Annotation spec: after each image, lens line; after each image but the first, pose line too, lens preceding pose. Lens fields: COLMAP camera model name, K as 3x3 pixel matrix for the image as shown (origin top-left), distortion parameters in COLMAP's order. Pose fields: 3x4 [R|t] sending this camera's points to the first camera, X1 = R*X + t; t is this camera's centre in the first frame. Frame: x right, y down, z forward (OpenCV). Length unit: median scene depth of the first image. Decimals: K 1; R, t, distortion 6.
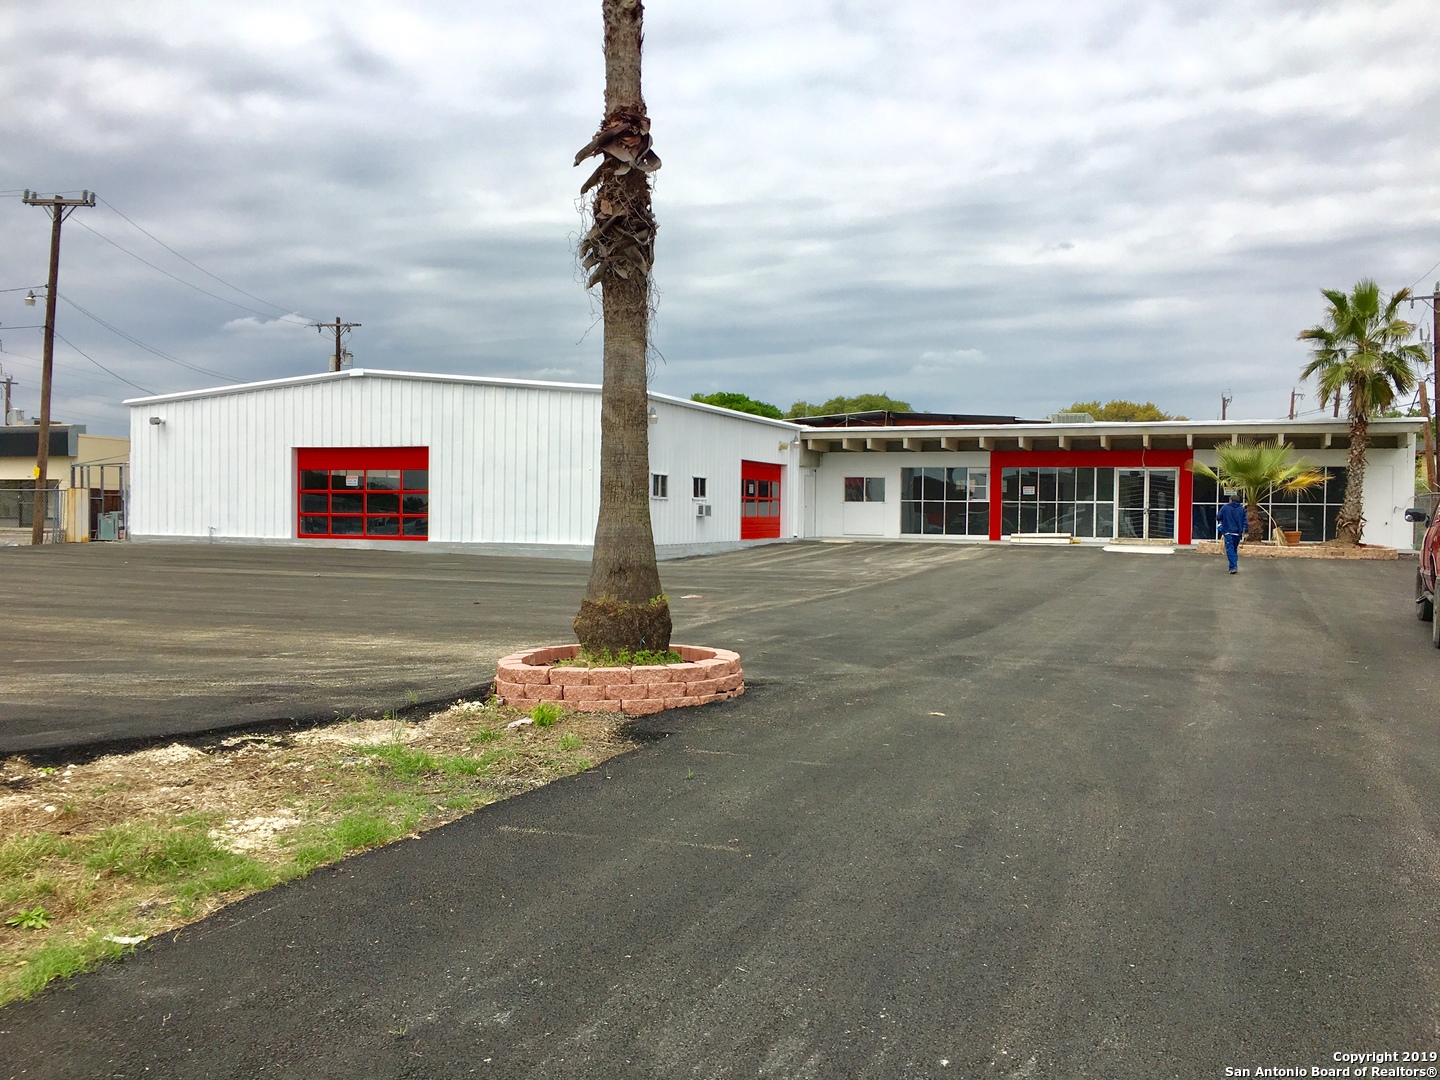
lens RADIAL K [[1230.0, 0, 718.4], [0, 1230.0, 534.1], [0, 0, 1]] dist [0.087195, -0.121374]
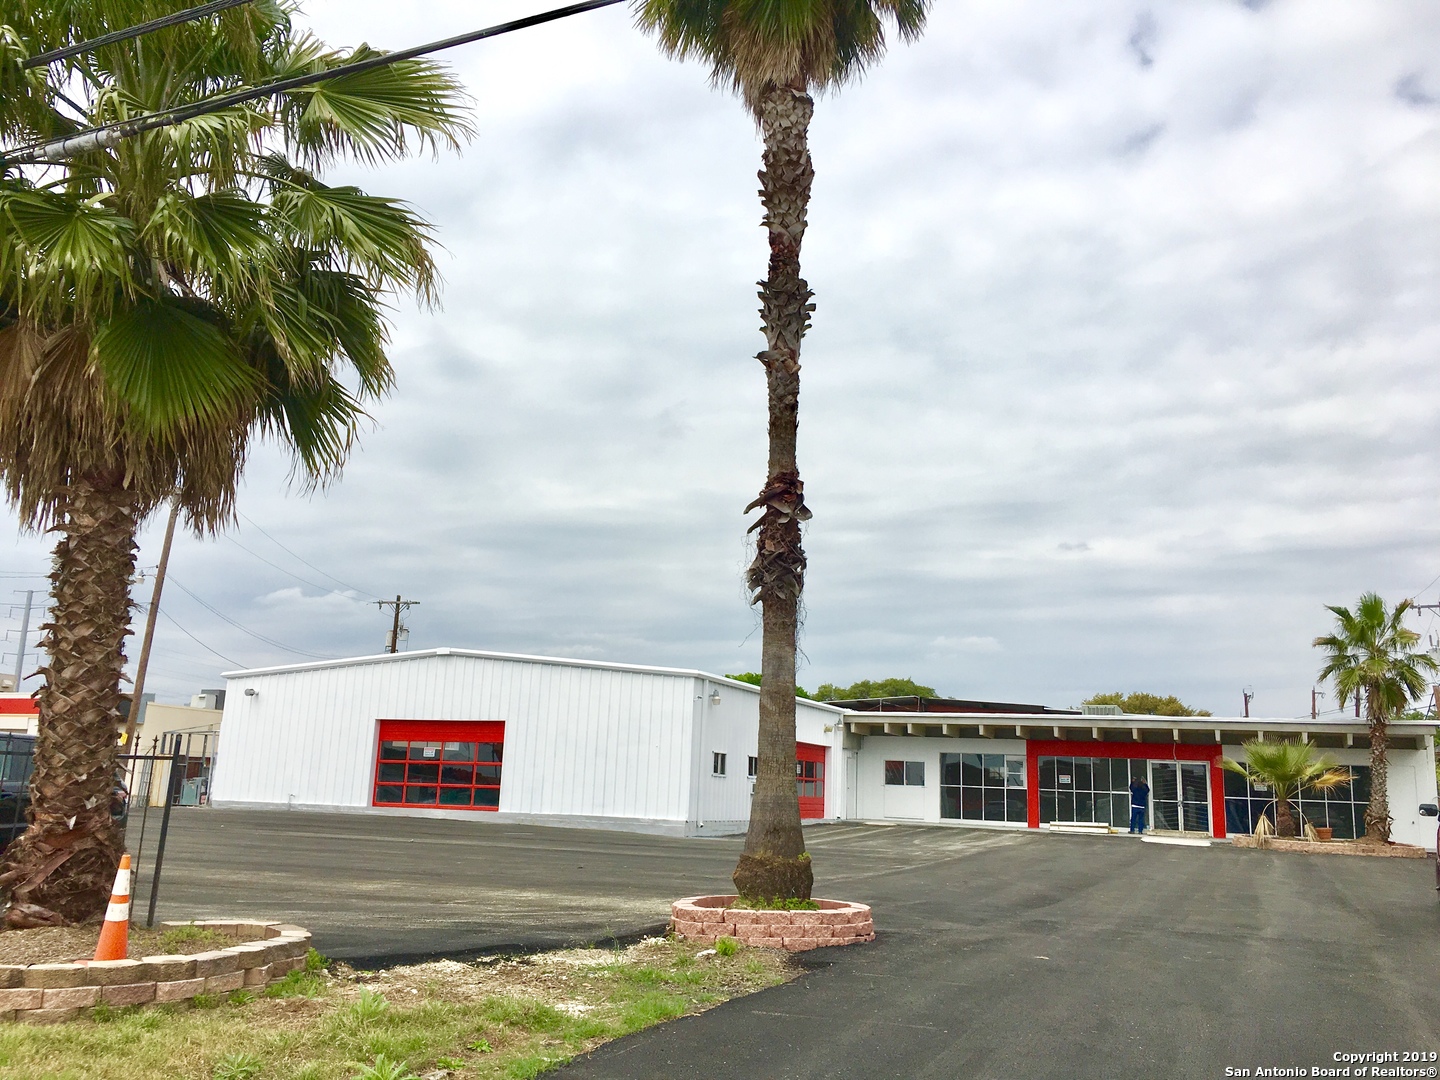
lens RADIAL K [[1230.0, 0, 718.4], [0, 1230.0, 534.1], [0, 0, 1]] dist [0.087195, -0.121374]
pose [[0.999595, 0.023749, -0.015662, -0.033354], [-0.026644, 0.974493, -0.222829, 0.004724], [0.009971, 0.223156, 0.974732, -0.075208]]
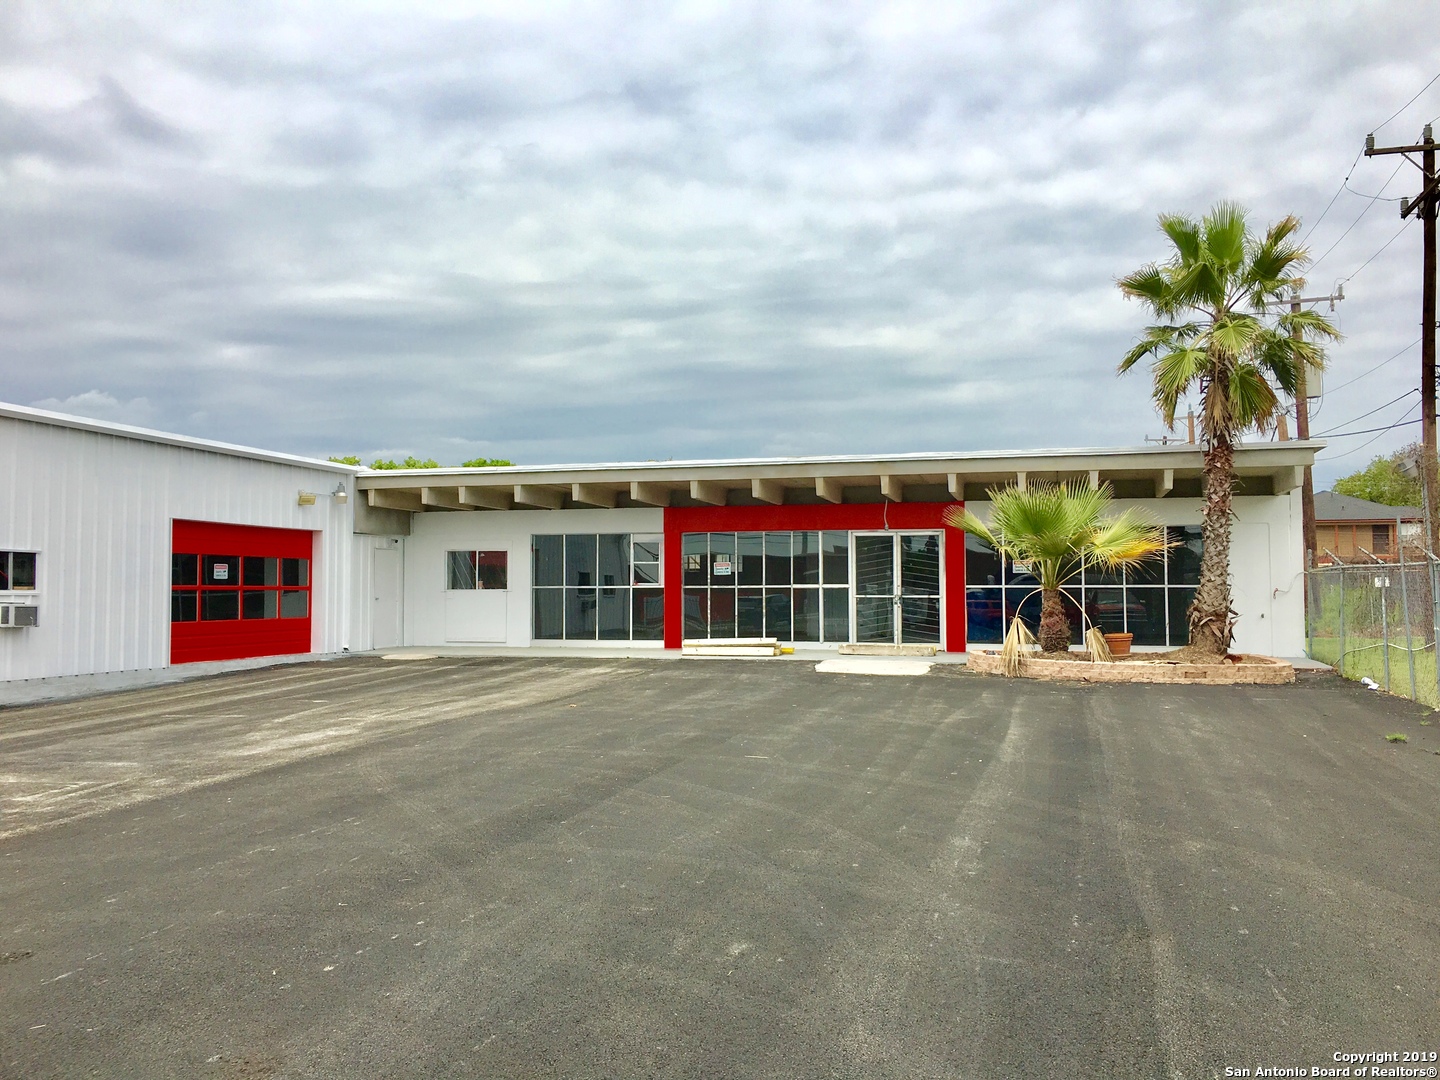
lens RADIAL K [[1204.3, 0, 720.0], [0, 1204.3, 540.0], [0, 0, 1]] dist [0.003391, 0.004610]
pose [[0.991058, -0.008468, 0.133166, 0.202595], [0.016627, 0.998043, -0.060282, -0.015430], [-0.132395, 0.061958, 0.989259, 0.468351]]
